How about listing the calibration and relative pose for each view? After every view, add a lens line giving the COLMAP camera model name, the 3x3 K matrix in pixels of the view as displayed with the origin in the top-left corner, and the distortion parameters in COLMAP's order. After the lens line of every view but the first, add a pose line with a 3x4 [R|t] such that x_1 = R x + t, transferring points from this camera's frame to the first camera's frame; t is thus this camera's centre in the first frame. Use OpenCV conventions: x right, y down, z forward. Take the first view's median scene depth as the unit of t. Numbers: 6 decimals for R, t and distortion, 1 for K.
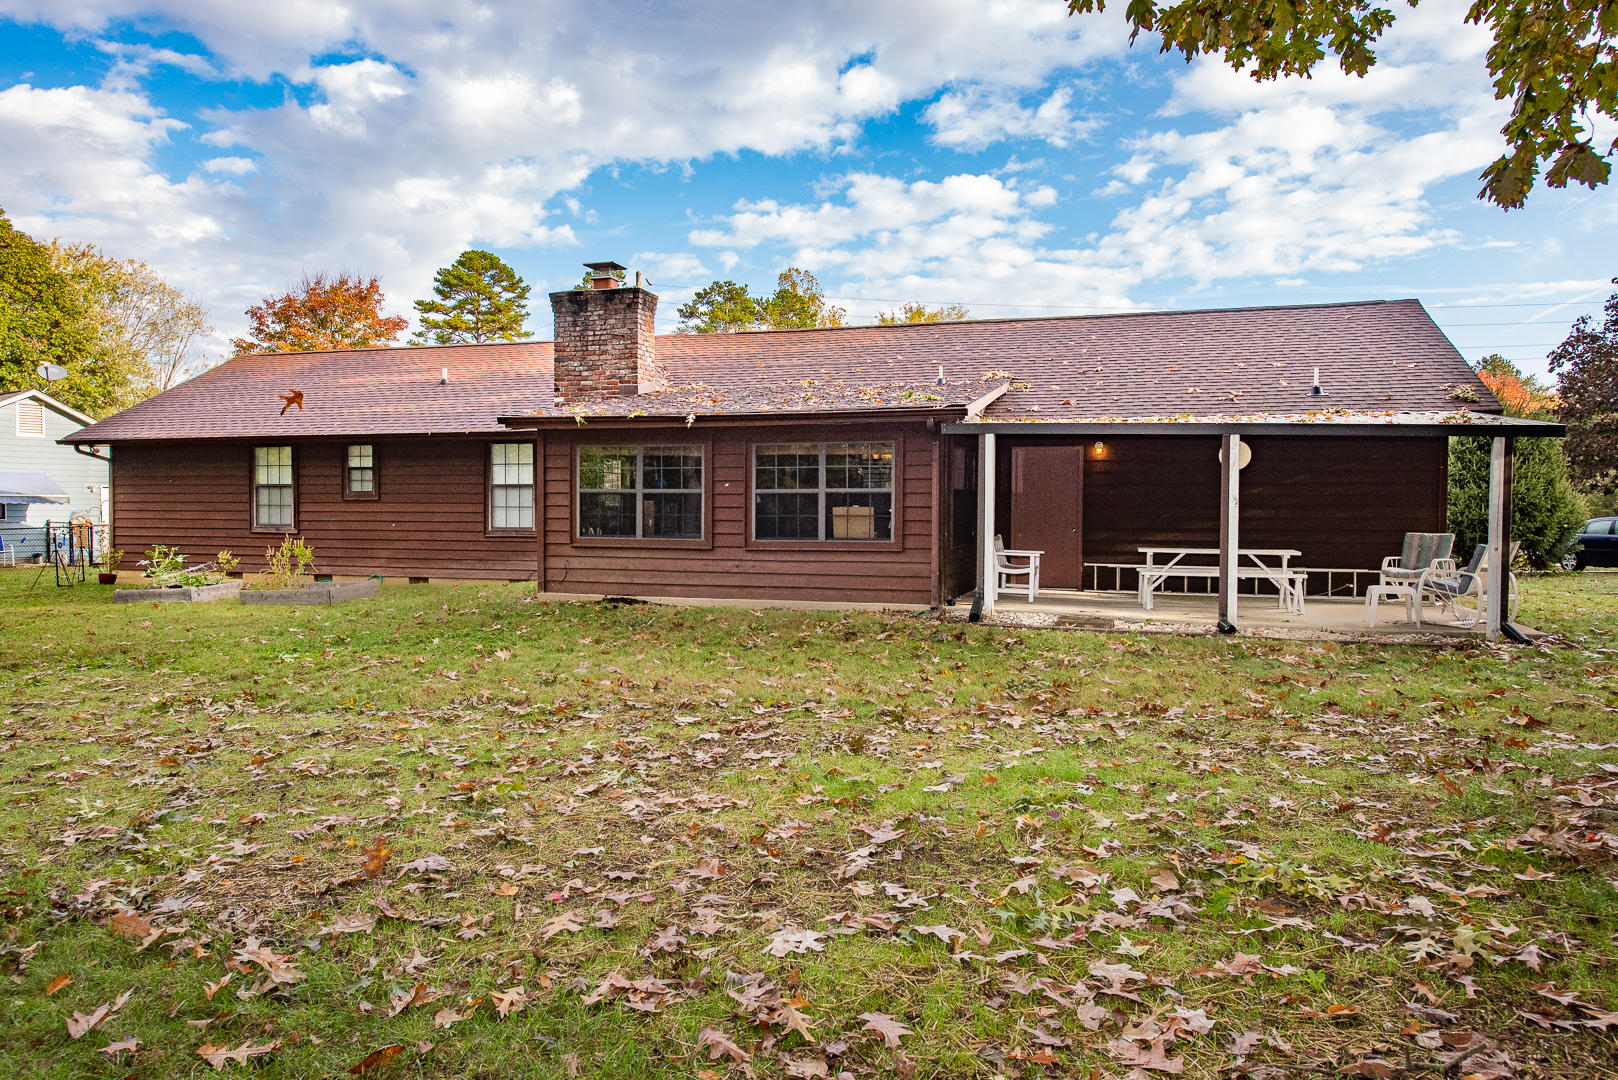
lens RADIAL K [[640.4, 0, 801.6], [0, 640.4, 528.3], [0, 0, 1]] dist [0.001177, -0.000407]
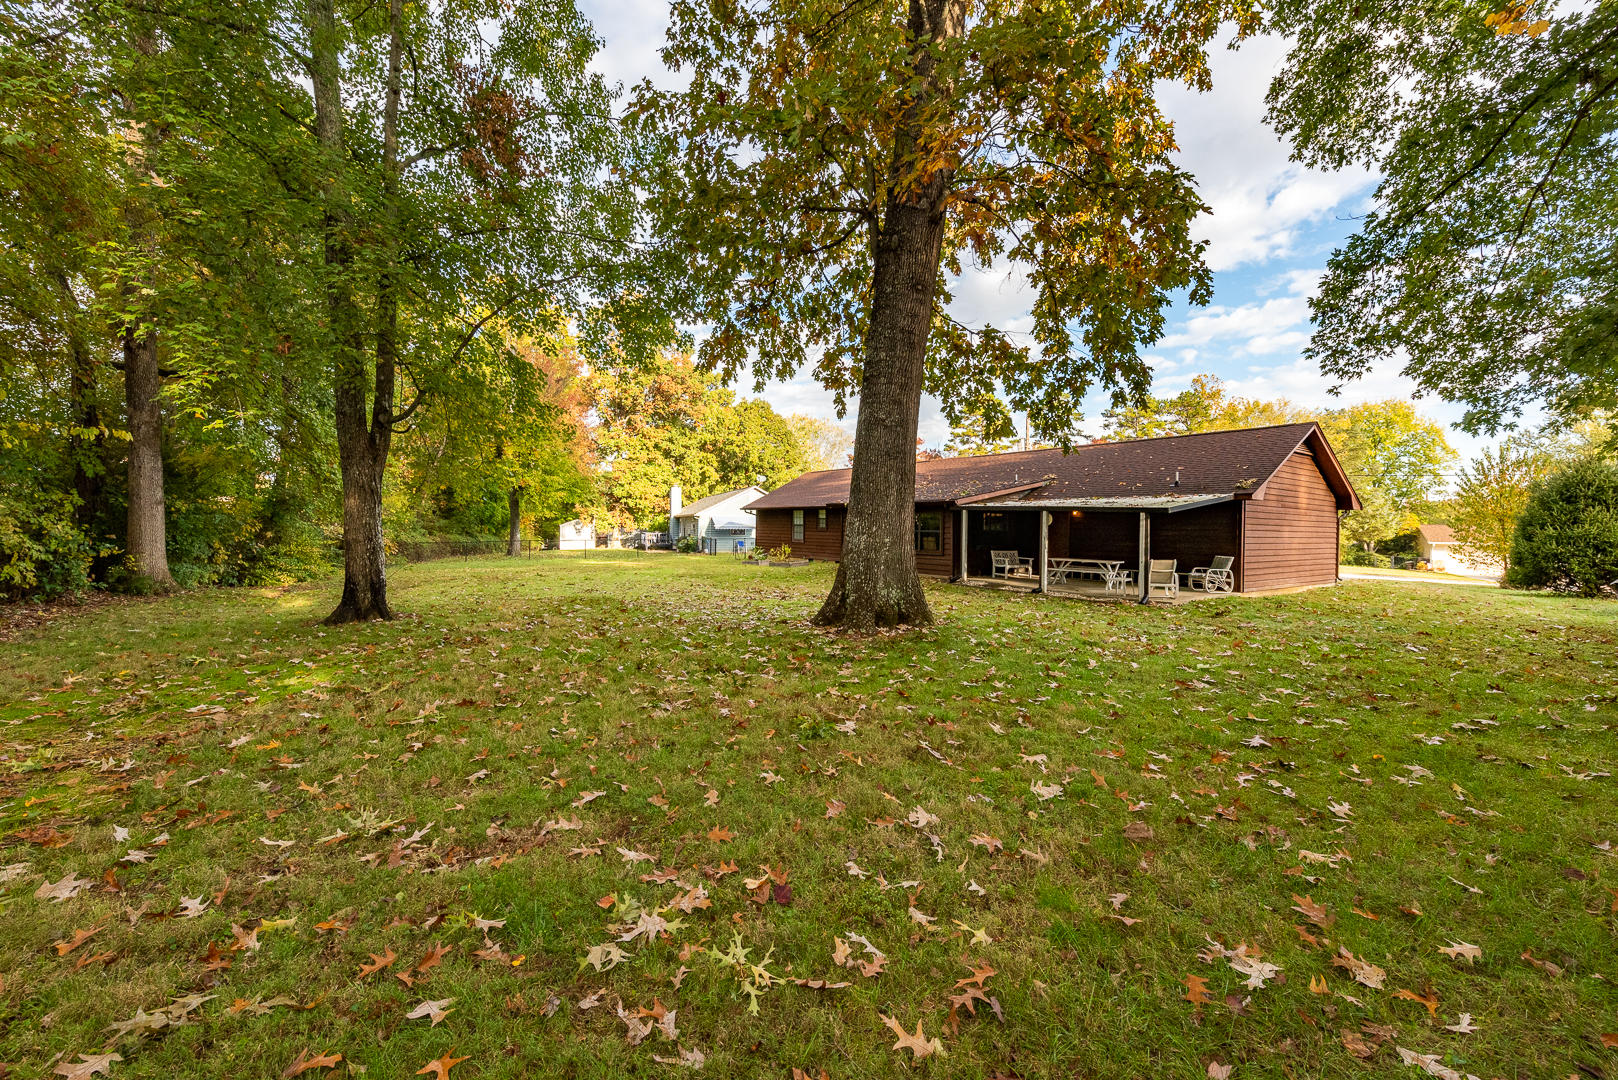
lens RADIAL K [[640.4, 0, 801.6], [0, 640.4, 528.3], [0, 0, 1]] dist [0.001177, -0.000407]
pose [[0.686937, -0.002231, -0.726714, 1.379354], [0.002231, 0.999997, -0.000961, -0.062518], [0.726714, -0.000961, 0.686939, -1.011932]]
